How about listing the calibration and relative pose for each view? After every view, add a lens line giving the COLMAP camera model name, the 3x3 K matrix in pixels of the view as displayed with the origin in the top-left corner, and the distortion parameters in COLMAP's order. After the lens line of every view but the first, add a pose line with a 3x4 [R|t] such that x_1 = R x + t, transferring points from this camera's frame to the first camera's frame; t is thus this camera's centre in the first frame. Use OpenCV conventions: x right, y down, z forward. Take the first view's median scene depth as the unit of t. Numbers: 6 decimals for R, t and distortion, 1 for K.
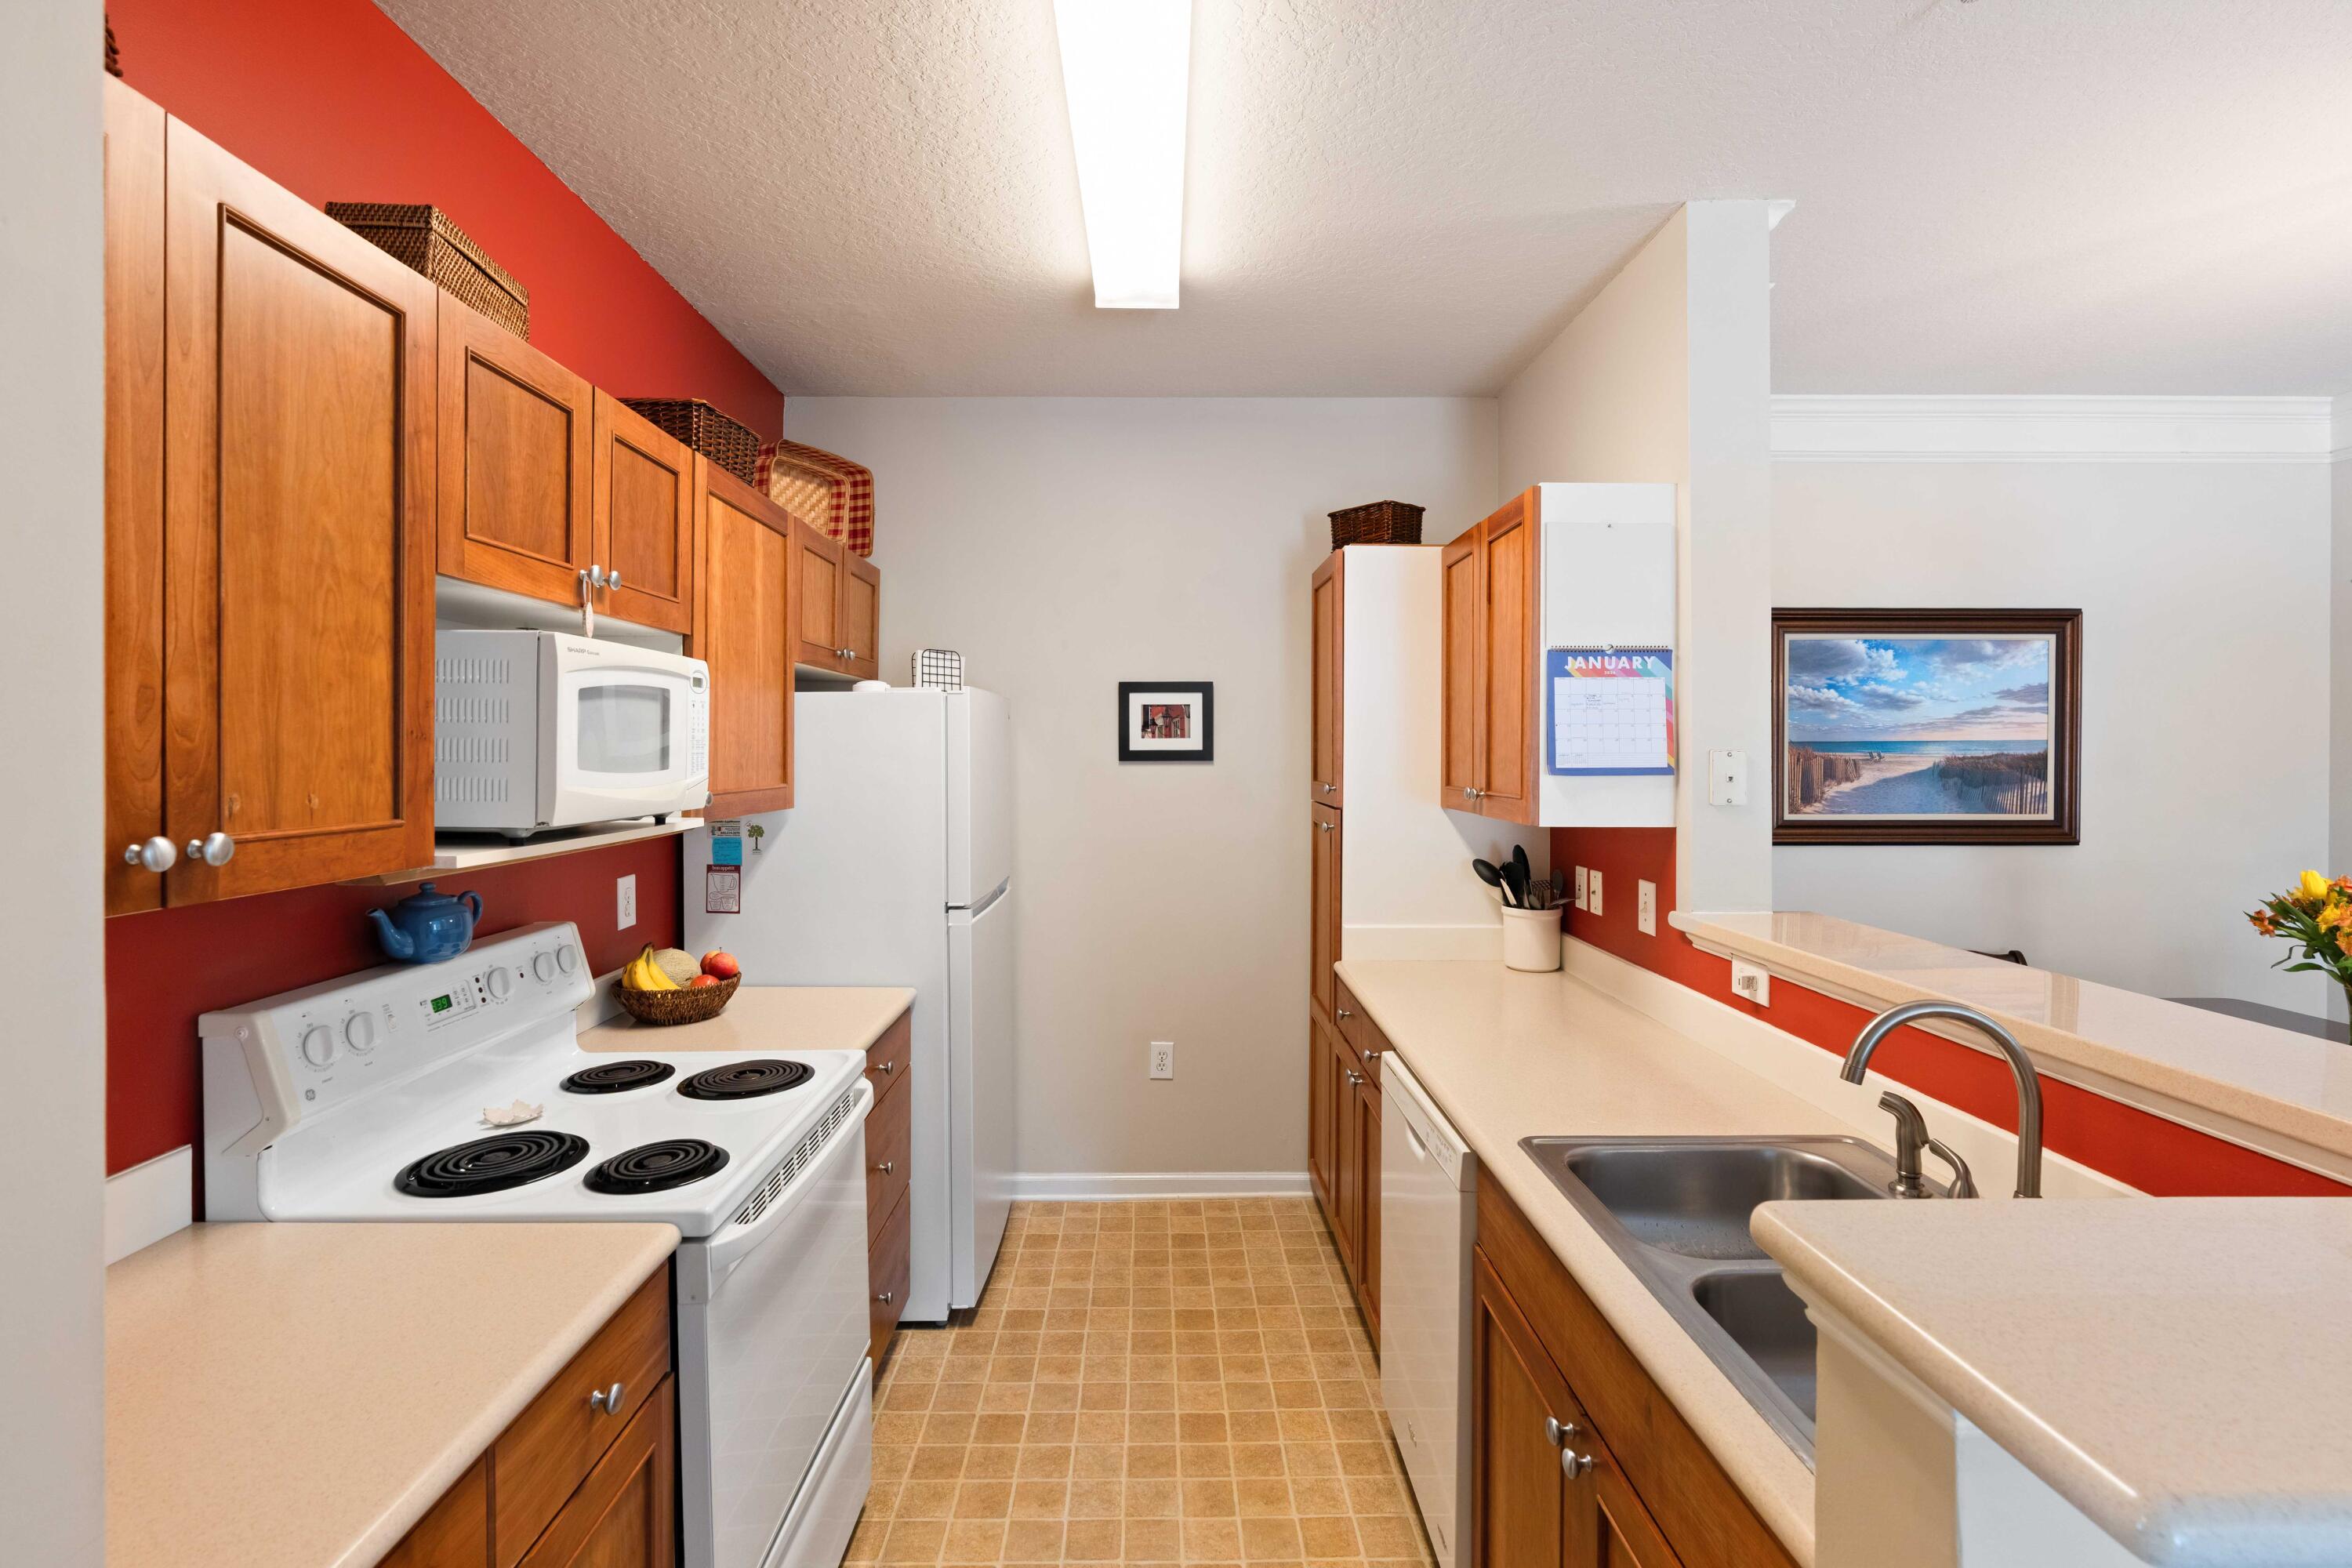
lens RADIAL K [[1070.2, 0, 1158.8], [0, 1070.2, 748.2], [0, 0, 1]] dist [-0.013228, 0.005966]
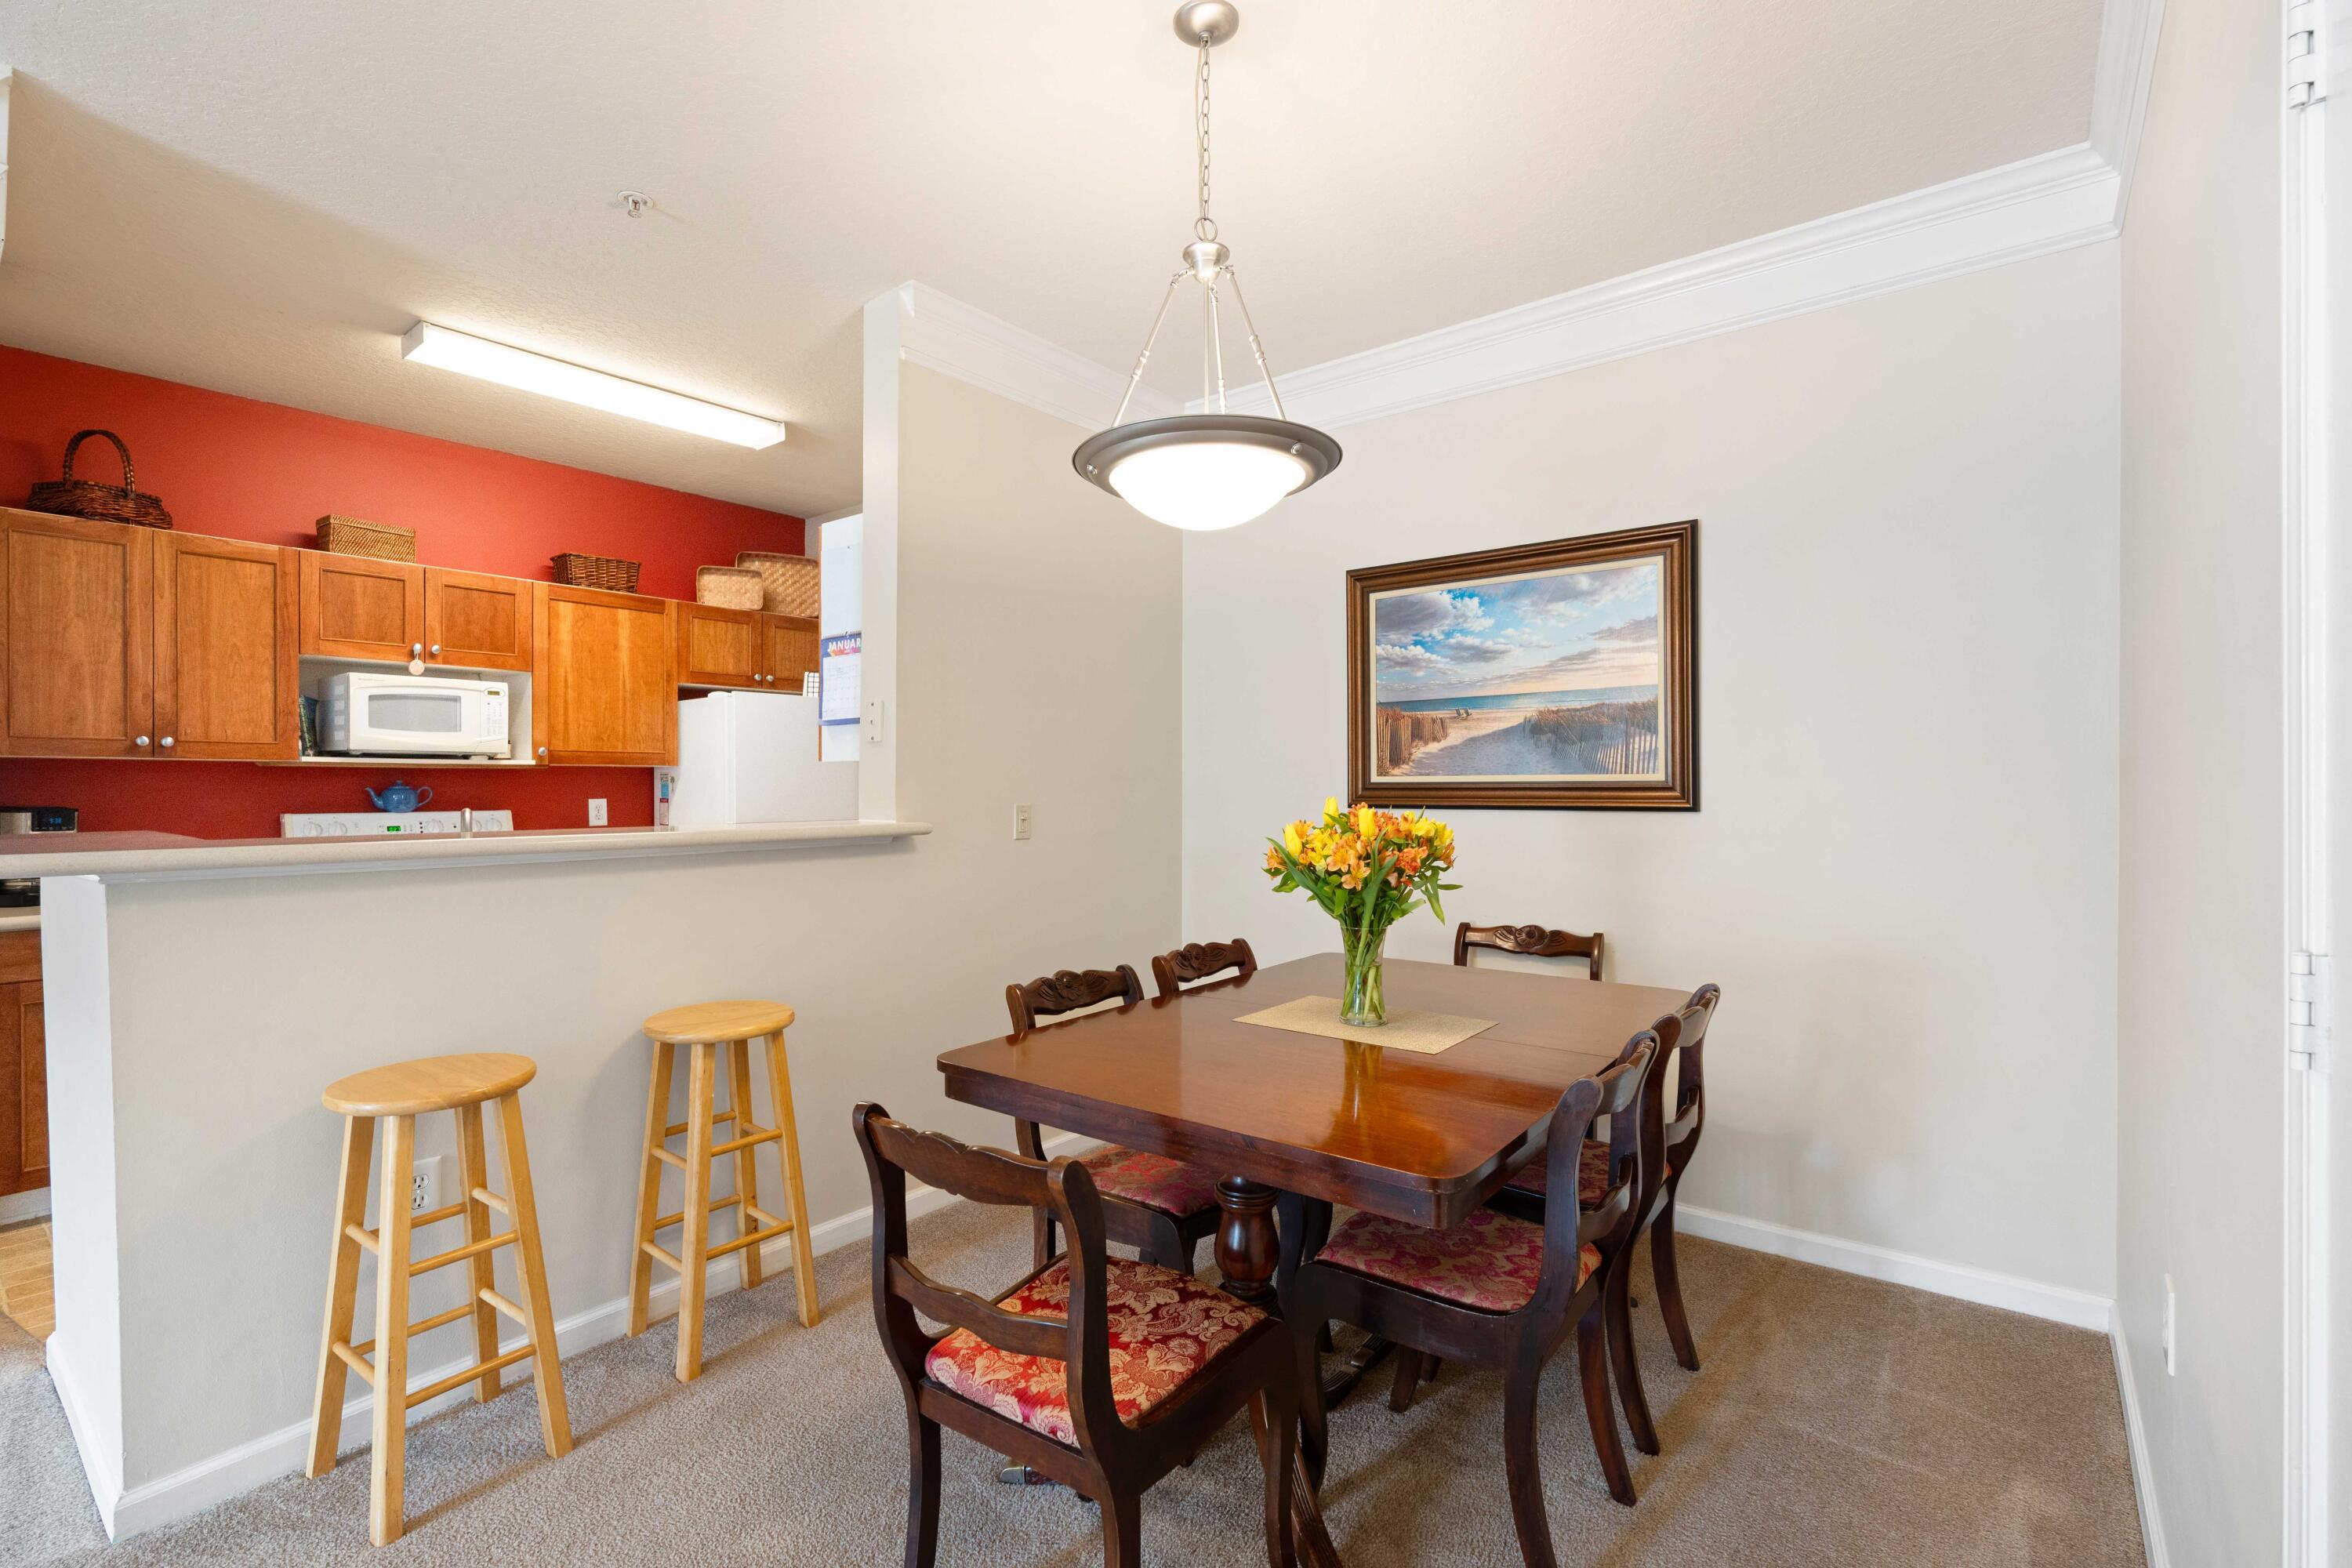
lens RADIAL K [[1070.2, 0, 1171.4], [0, 1070.2, 793.4], [0, 0, 1]] dist [-0.013228, 0.005966]
pose [[0.772749, 0.000377, -0.634711, 1.092632], [0.002818, 0.999988, 0.004024, 0.074382], [0.634705, -0.004898, 0.772739, 0.119572]]
